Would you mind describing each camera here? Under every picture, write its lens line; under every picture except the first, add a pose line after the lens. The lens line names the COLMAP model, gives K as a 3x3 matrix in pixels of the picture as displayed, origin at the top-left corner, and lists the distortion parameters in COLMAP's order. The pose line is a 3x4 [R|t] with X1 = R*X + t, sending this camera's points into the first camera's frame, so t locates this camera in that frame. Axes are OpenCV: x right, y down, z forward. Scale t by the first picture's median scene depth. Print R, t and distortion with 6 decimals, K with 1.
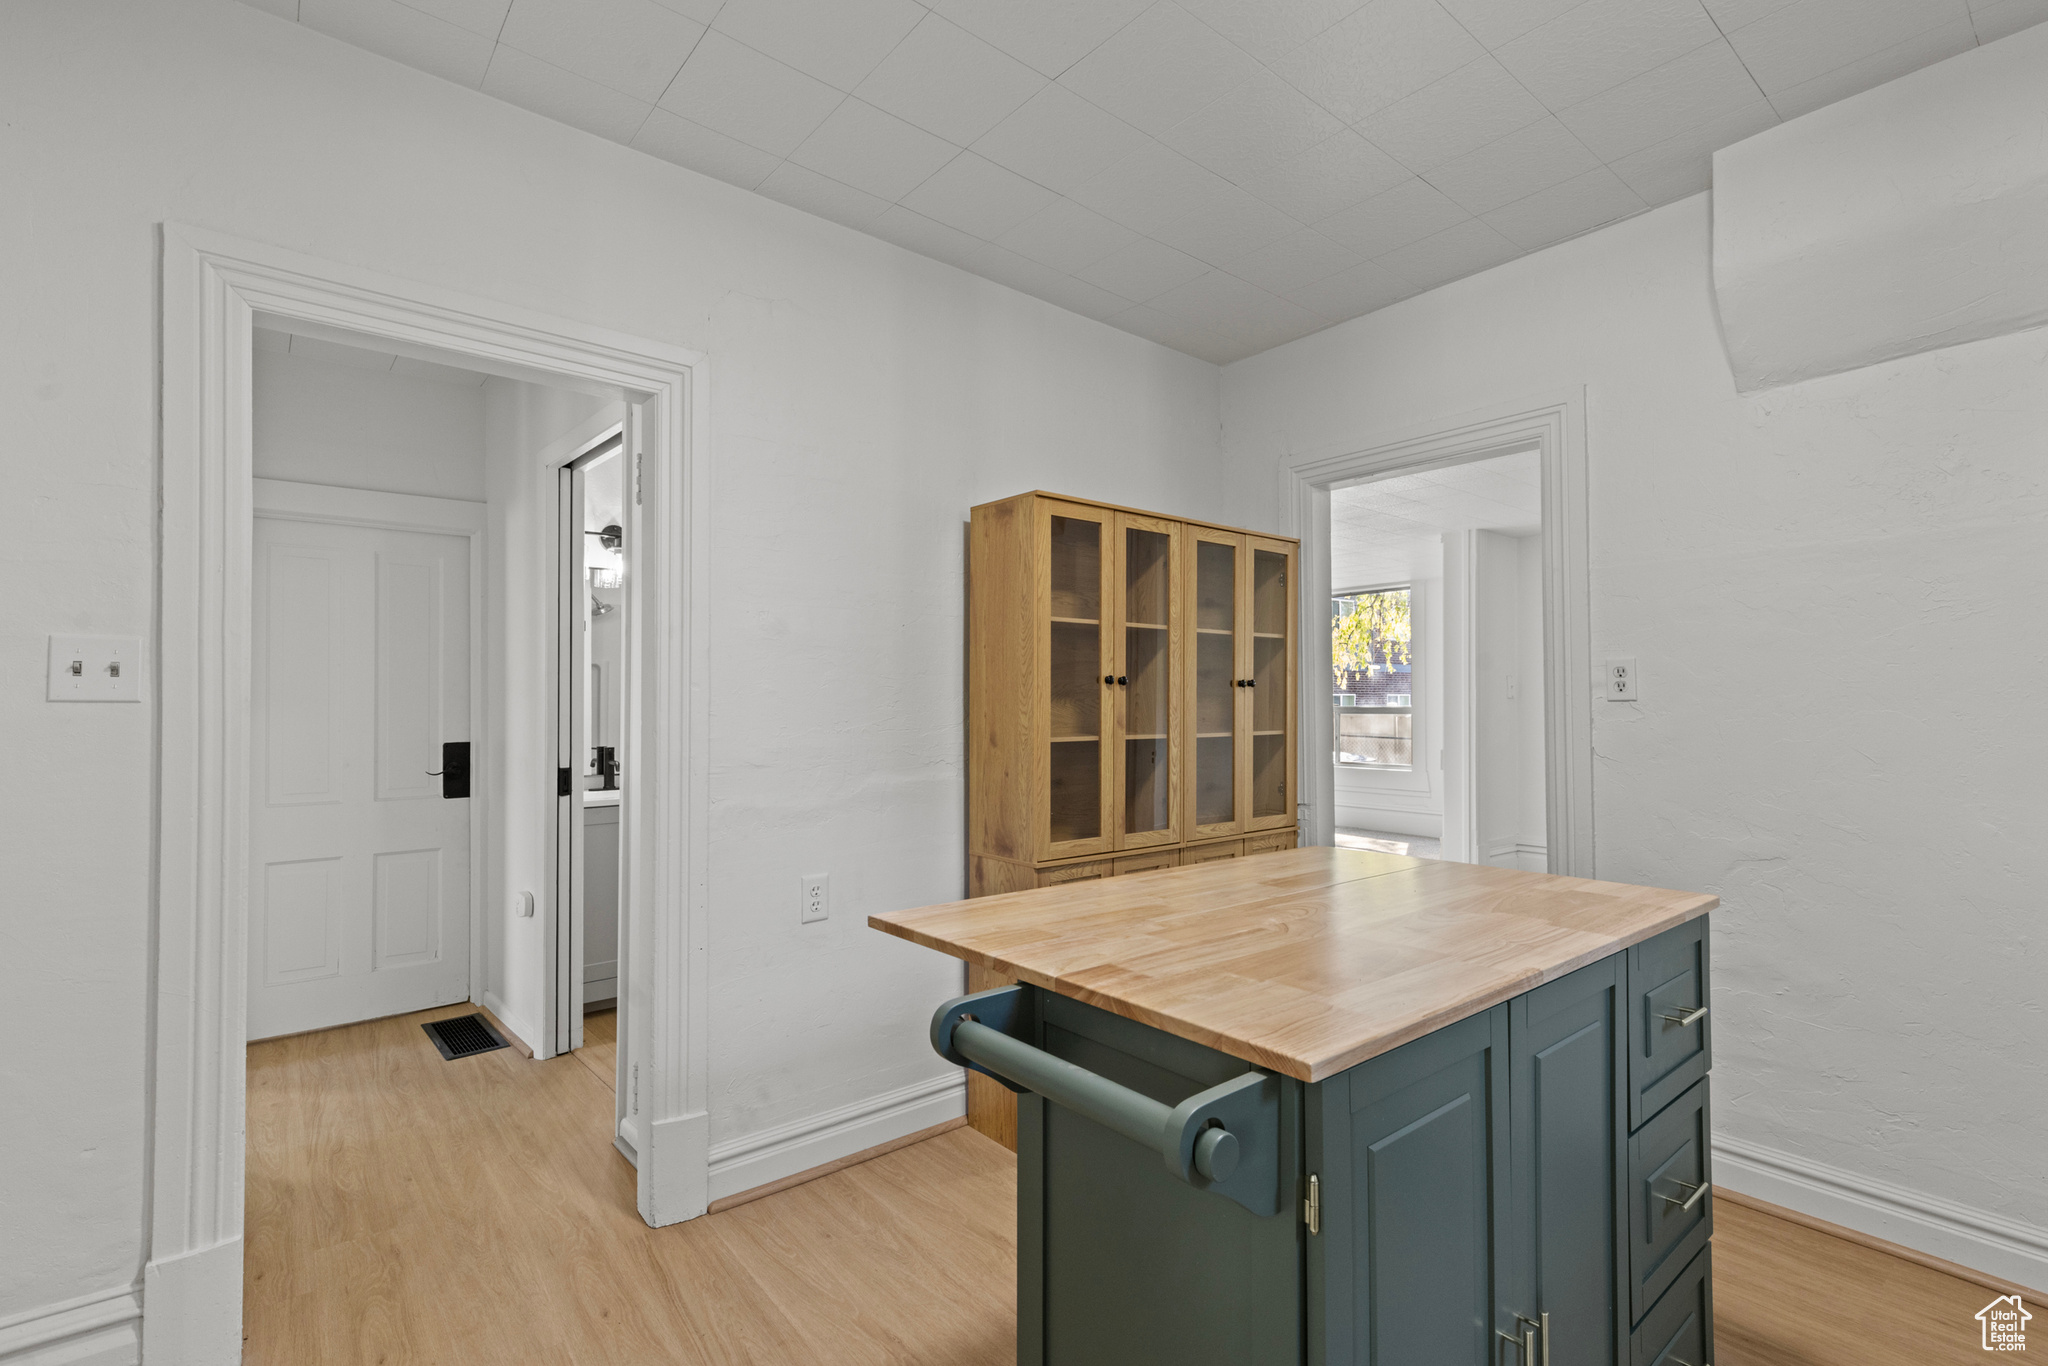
lens RADIAL K [[926.6, 0, 1032.1], [0, 926.6, 705.1], [0, 0, 1]] dist [0.001138, 0.000078]
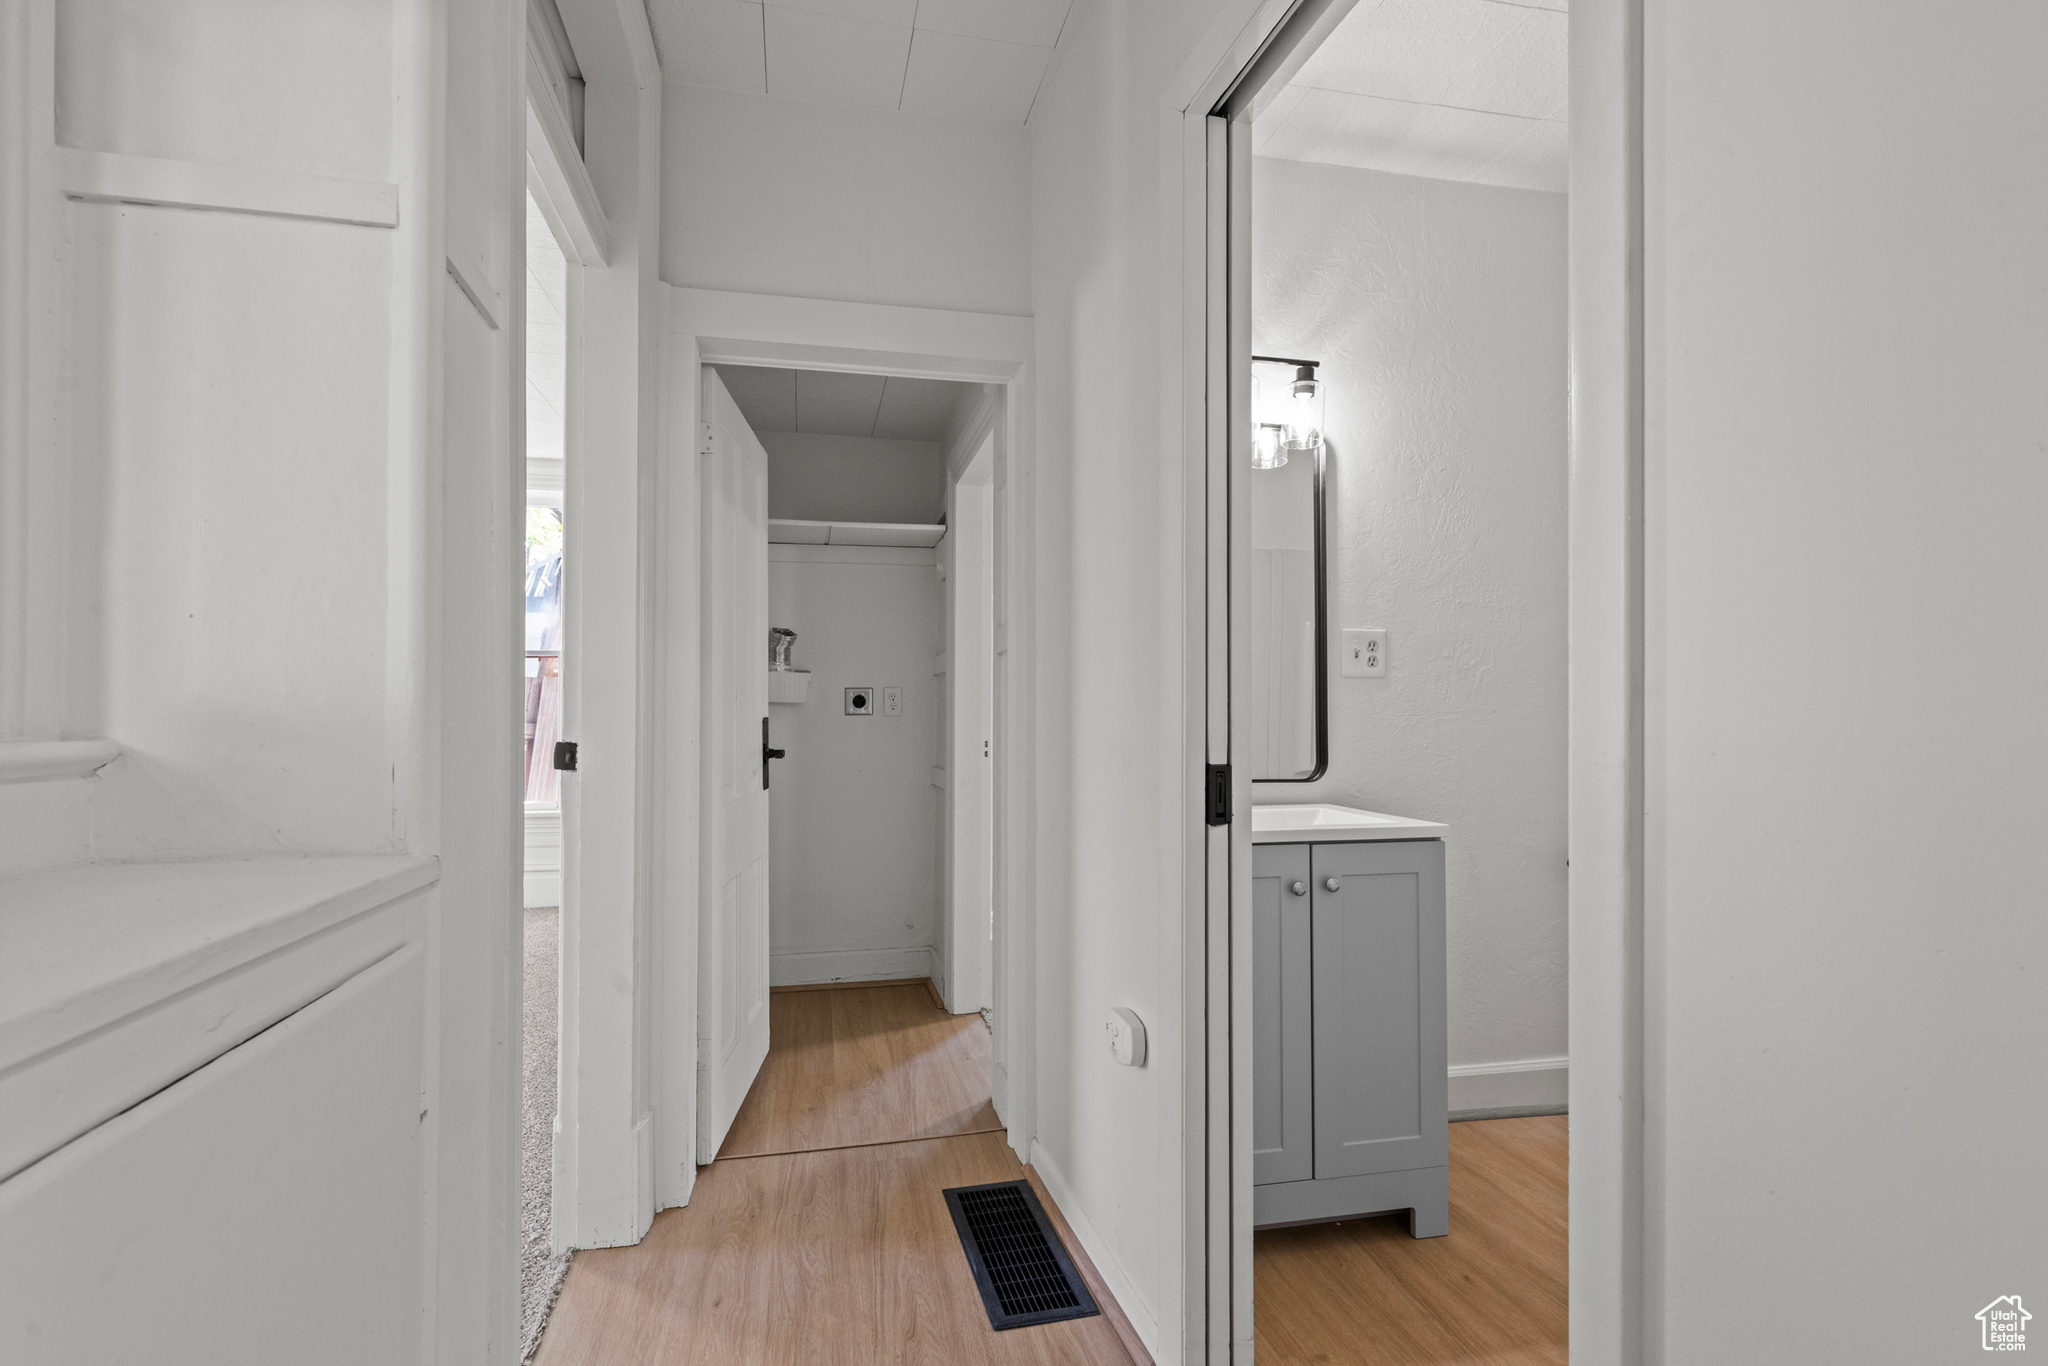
lens RADIAL K [[938.5, 0, 1015.0], [0, 938.5, 705.1], [0, 0, 1]] dist [0.003589, 0.000196]
pose [[0.891913, 0.000921, -0.452207, -0.377682], [0.000042, 0.999998, 0.002119, 0.037306], [0.452208, -0.001909, 0.891911, 0.530921]]
